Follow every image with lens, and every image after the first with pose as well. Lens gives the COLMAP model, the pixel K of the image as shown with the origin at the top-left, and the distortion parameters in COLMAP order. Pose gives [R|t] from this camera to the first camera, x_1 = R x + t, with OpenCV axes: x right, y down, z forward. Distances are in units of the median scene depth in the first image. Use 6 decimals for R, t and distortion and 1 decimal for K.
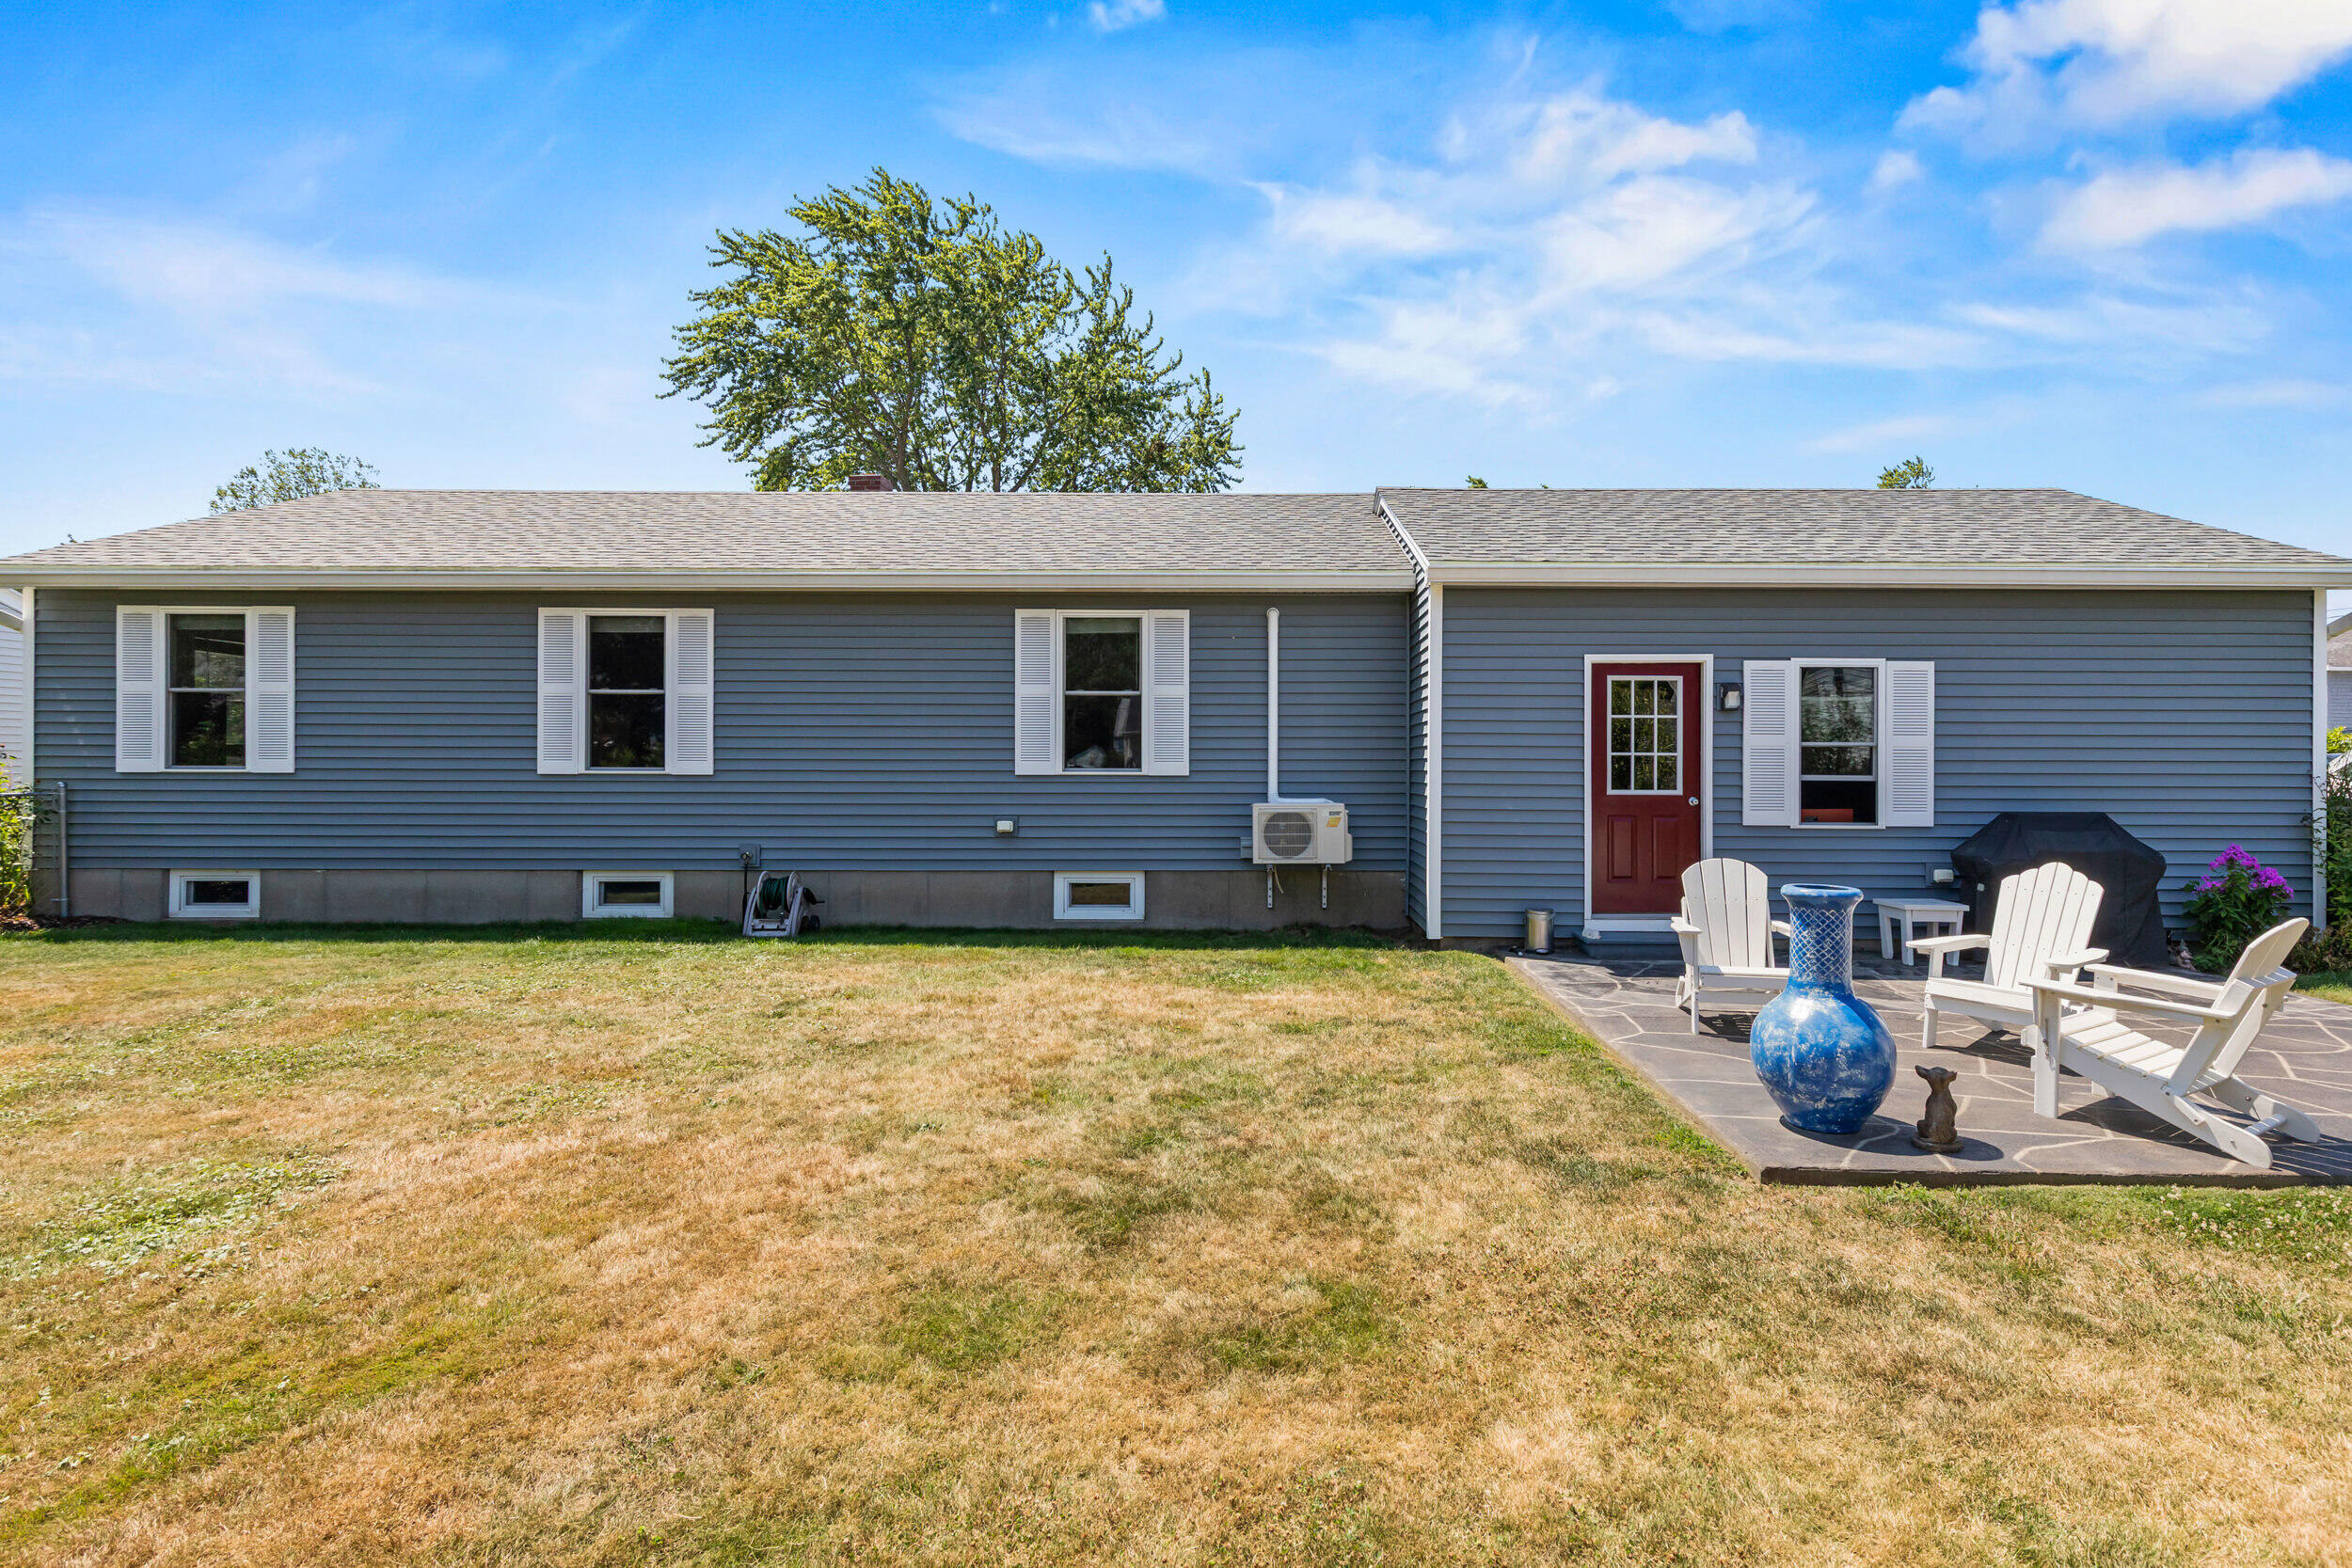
lens RADIAL K [[1158.5, 0, 1206.3], [0, 1158.5, 774.7], [0, 0, 1]] dist [0.011321, -0.000970]
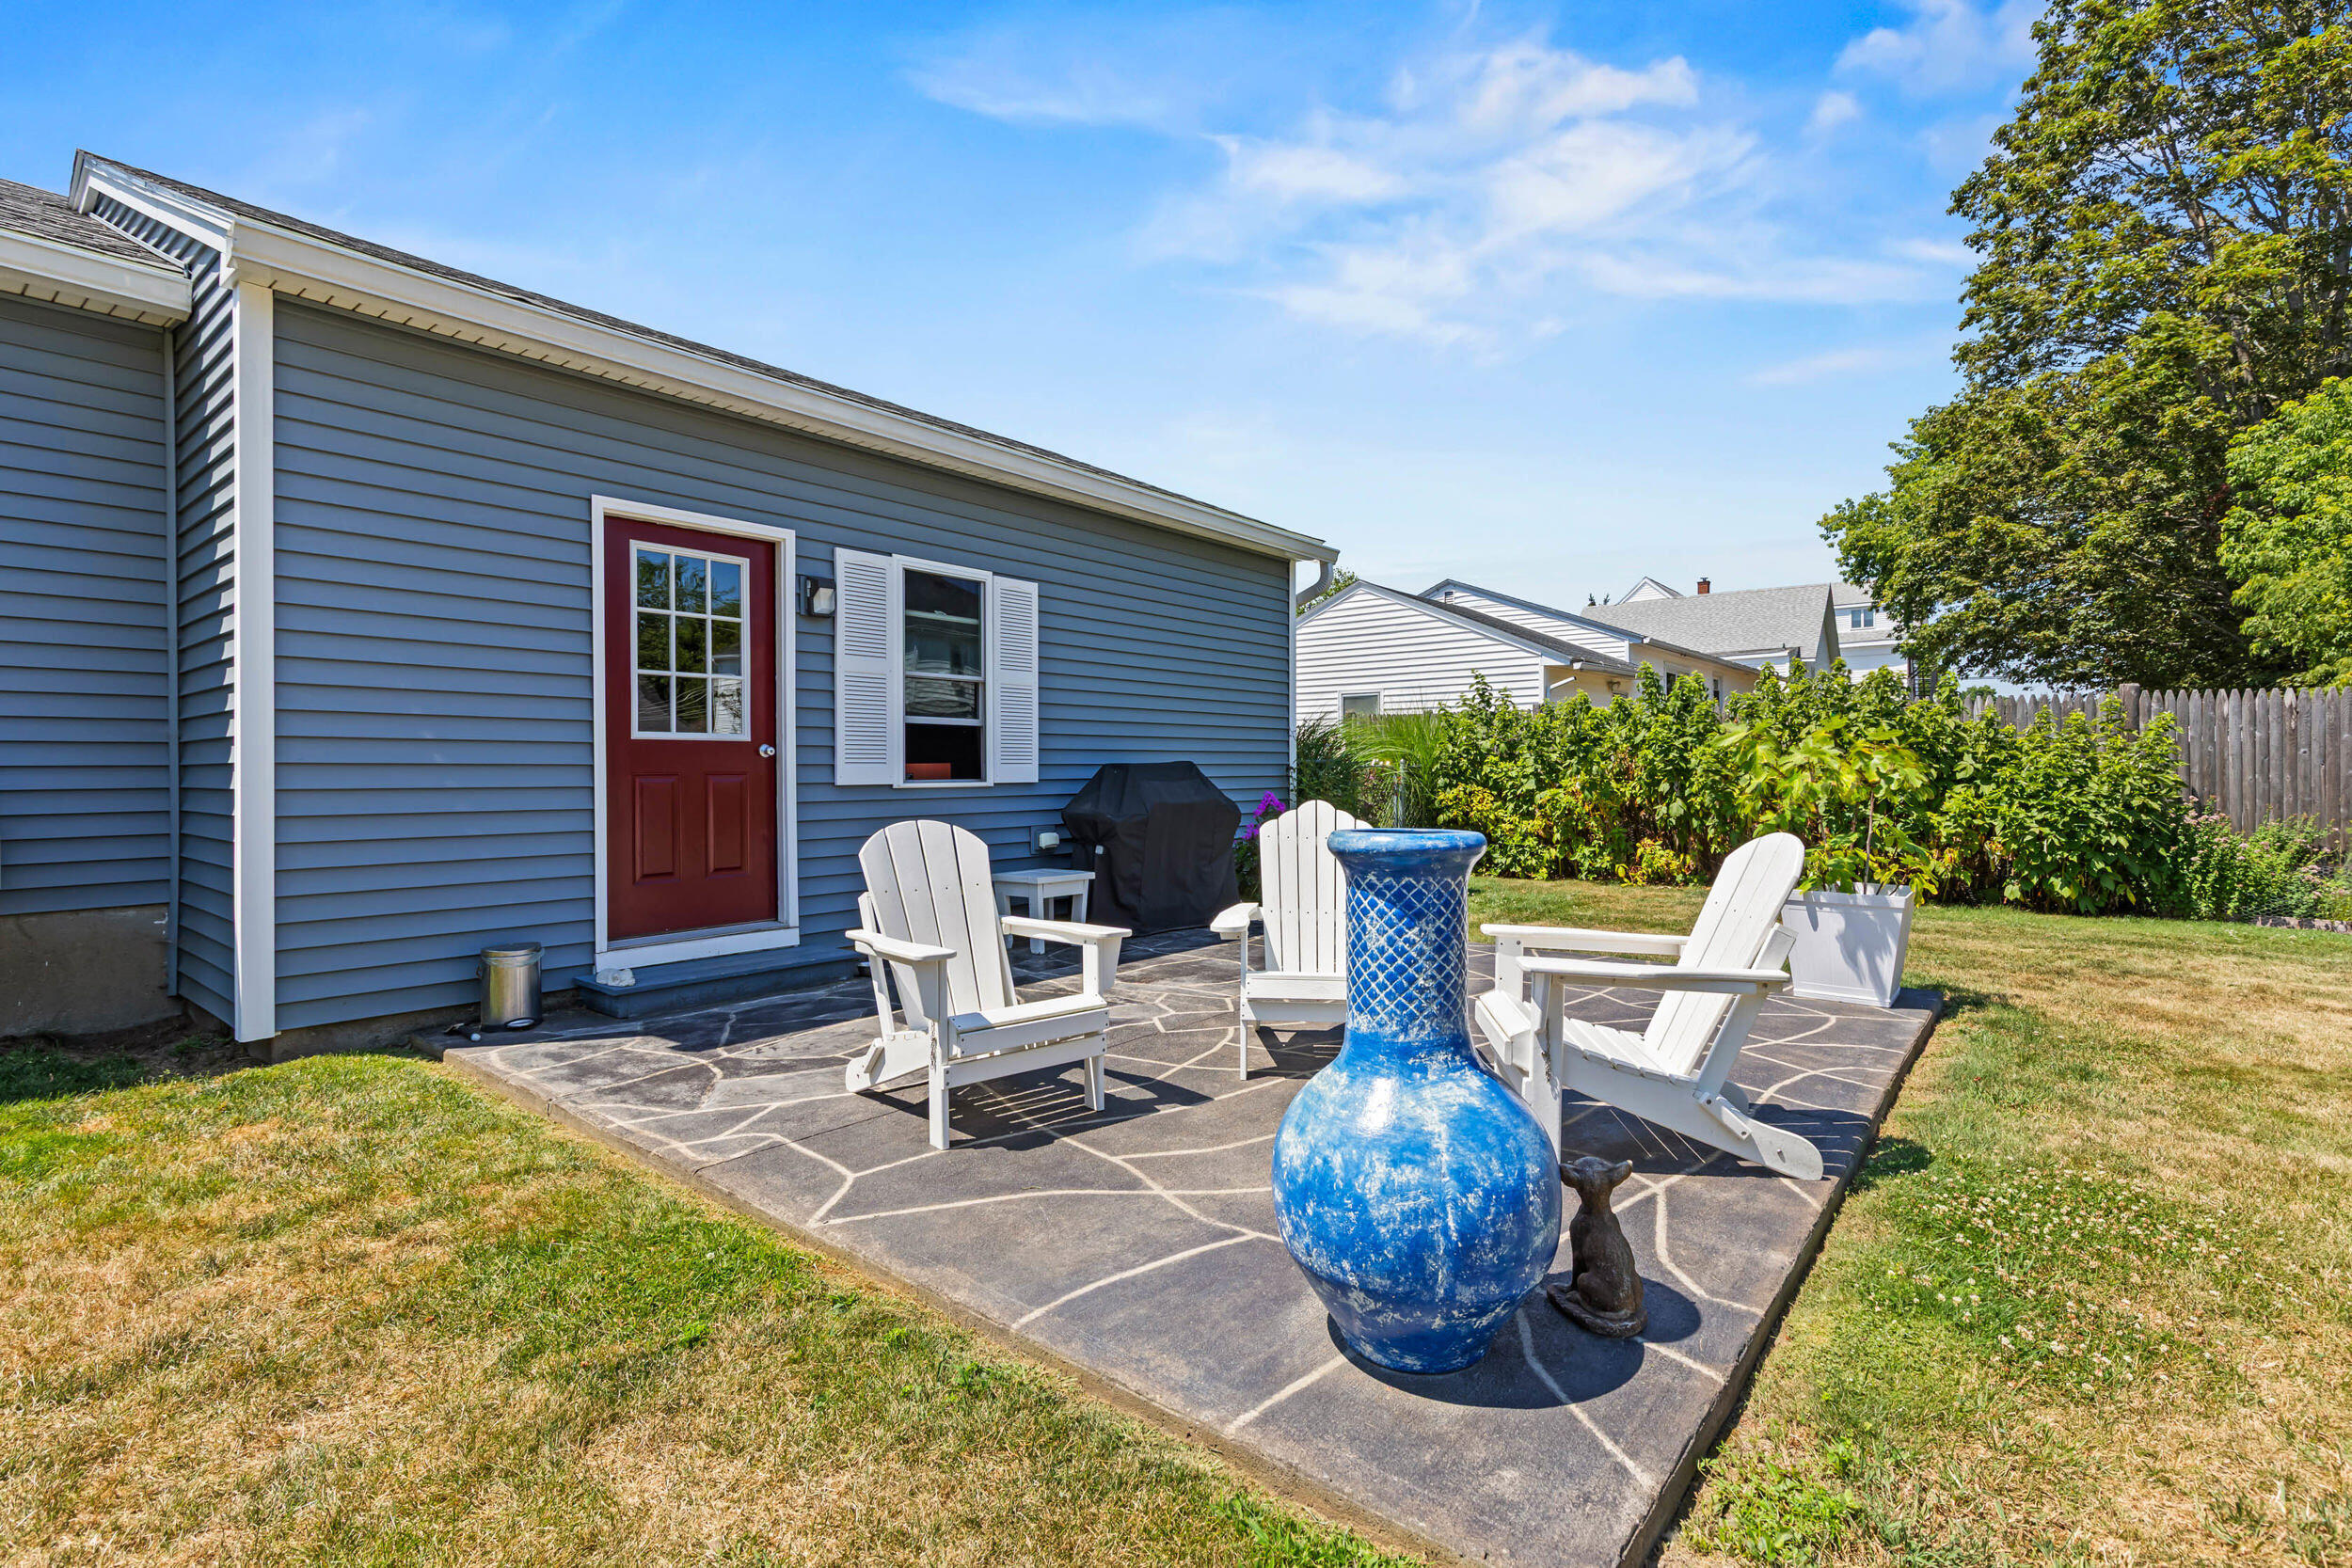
lens RADIAL K [[1124.6, 0, 1247.3], [0, 1124.6, 761.7], [0, 0, 1]] dist [0.002506, 0.000120]
pose [[0.589221, -0.001433, 0.807971, 0.064515], [0.011553, 0.999911, -0.006652, 0.036869], [-0.807890, 0.013253, 0.589185, 0.405726]]
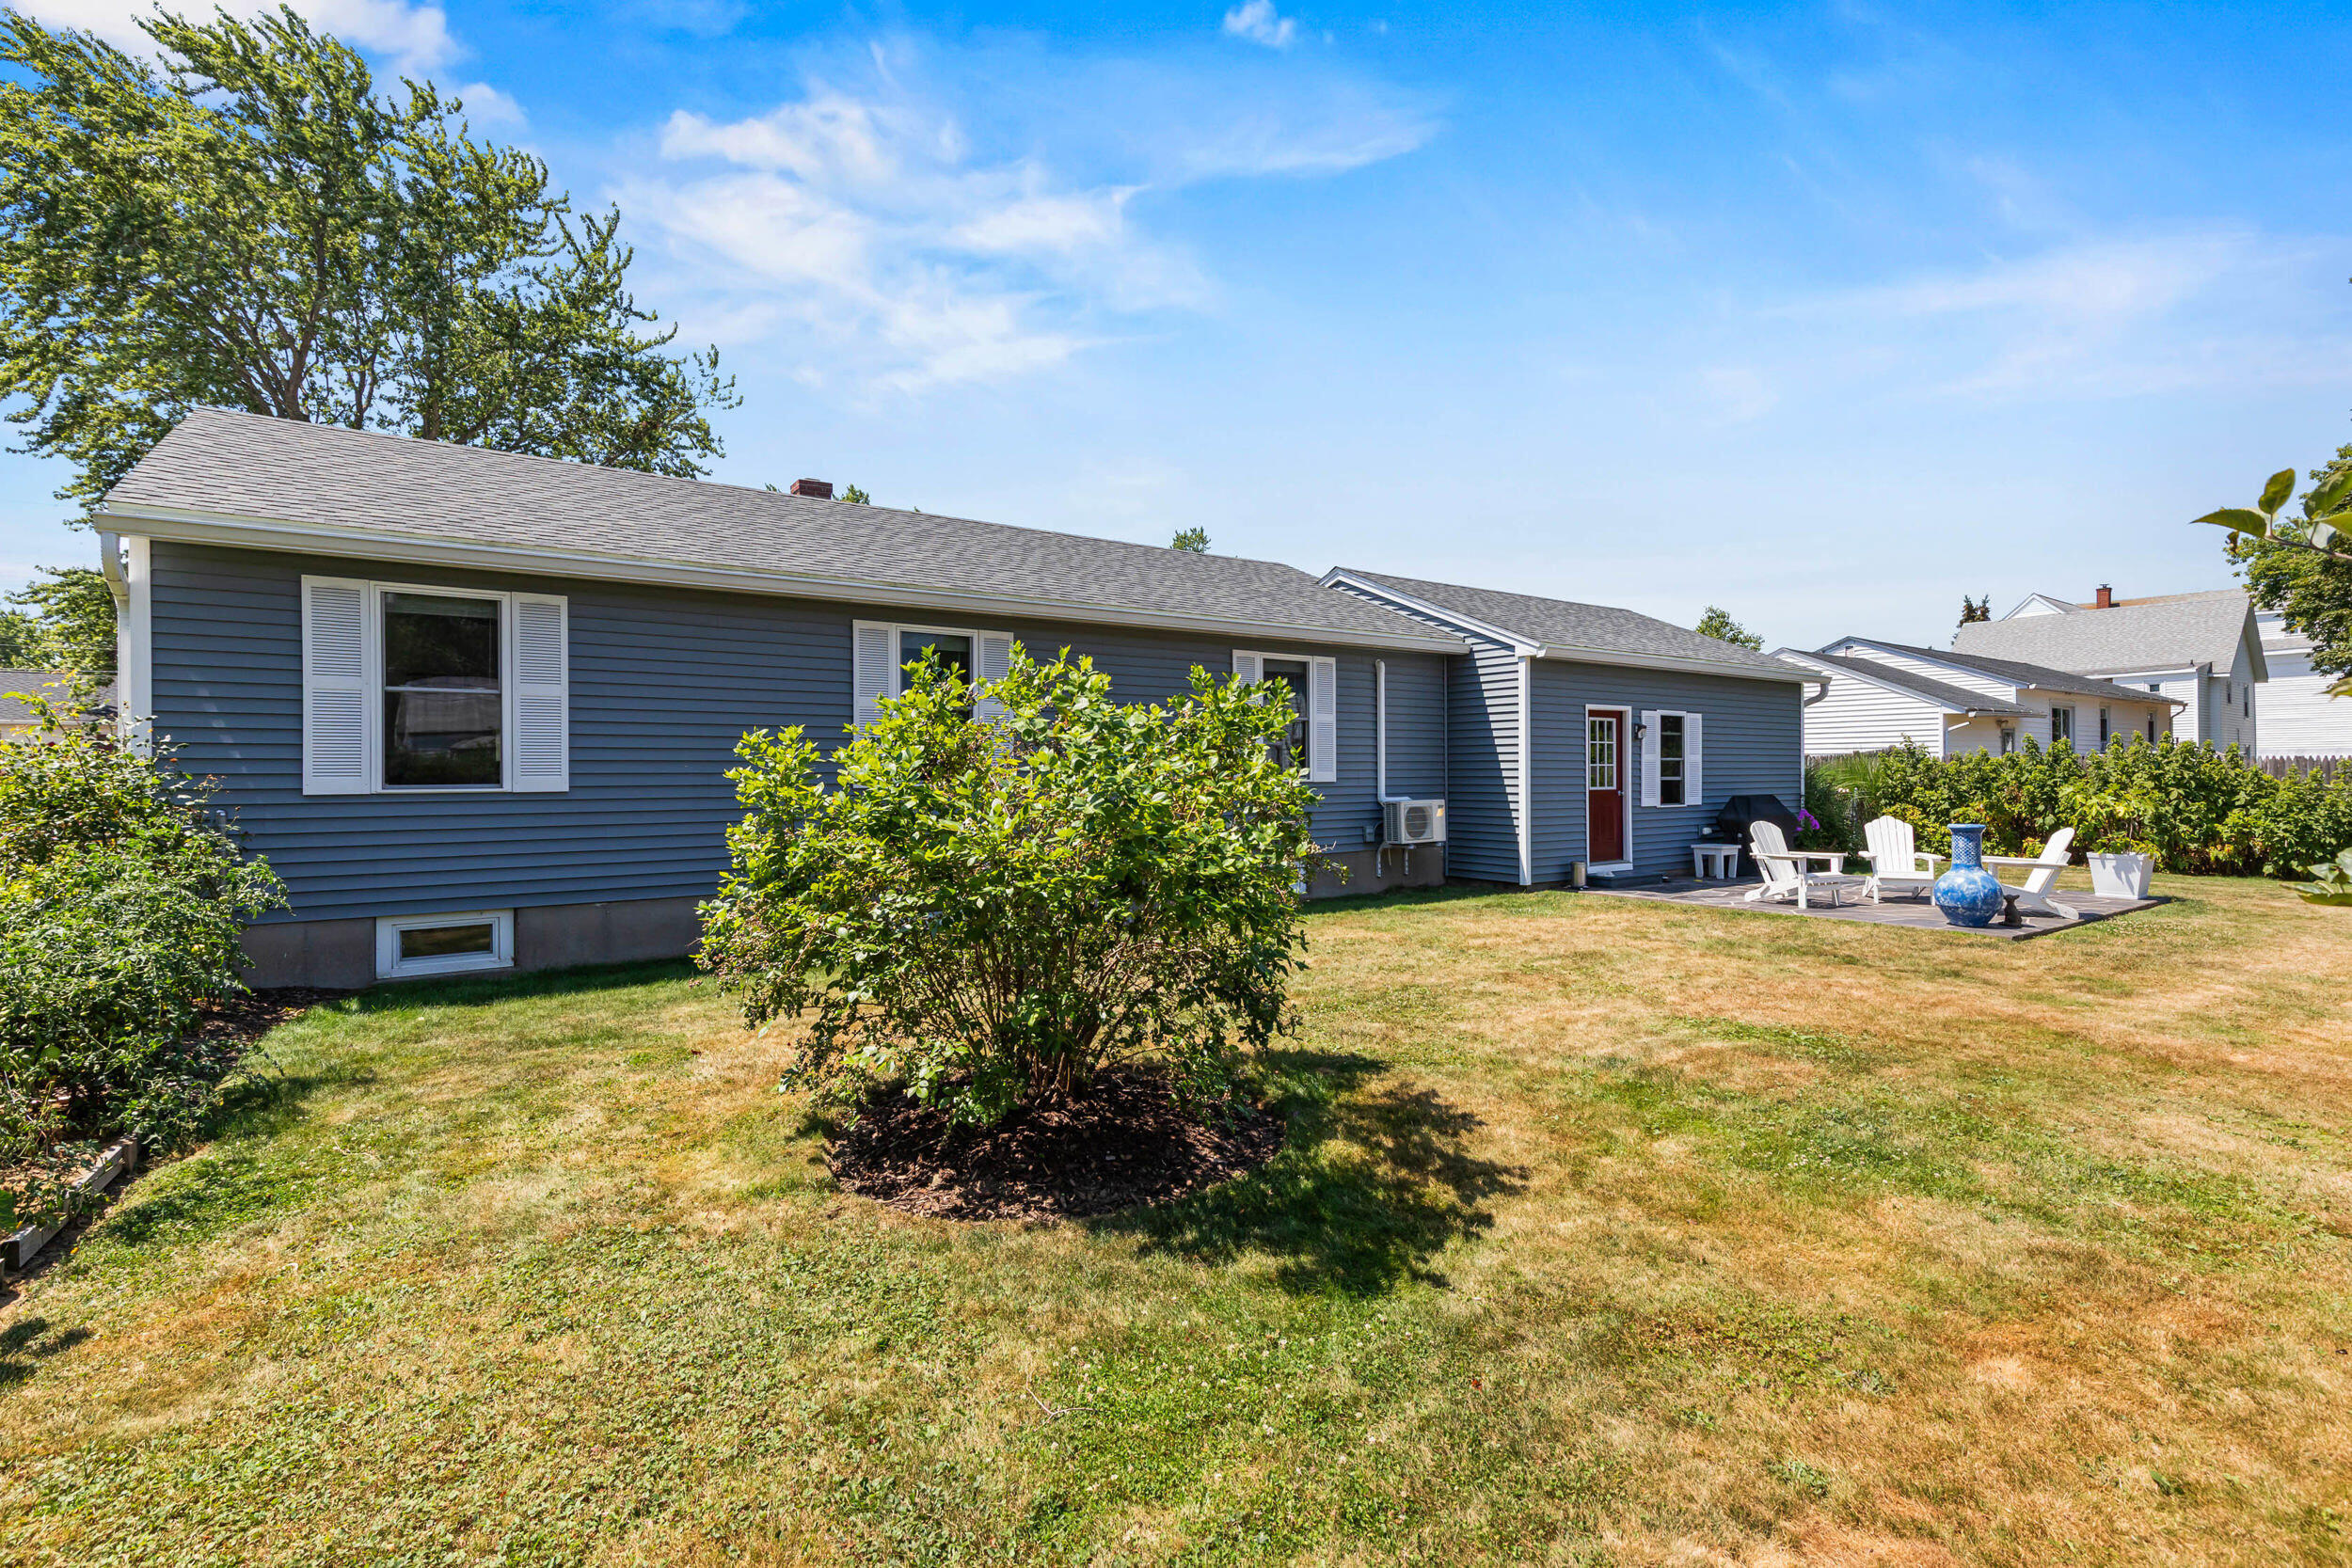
lens RADIAL K [[1158.5, 0, 1206.3], [0, 1158.5, 774.7], [0, 0, 1]] dist [0.011321, -0.000970]
pose [[0.788729, -0.007847, 0.614691, -1.087083], [0.011985, 0.999925, -0.002613, -0.007080], [-0.614625, 0.009428, 0.788763, 0.050688]]
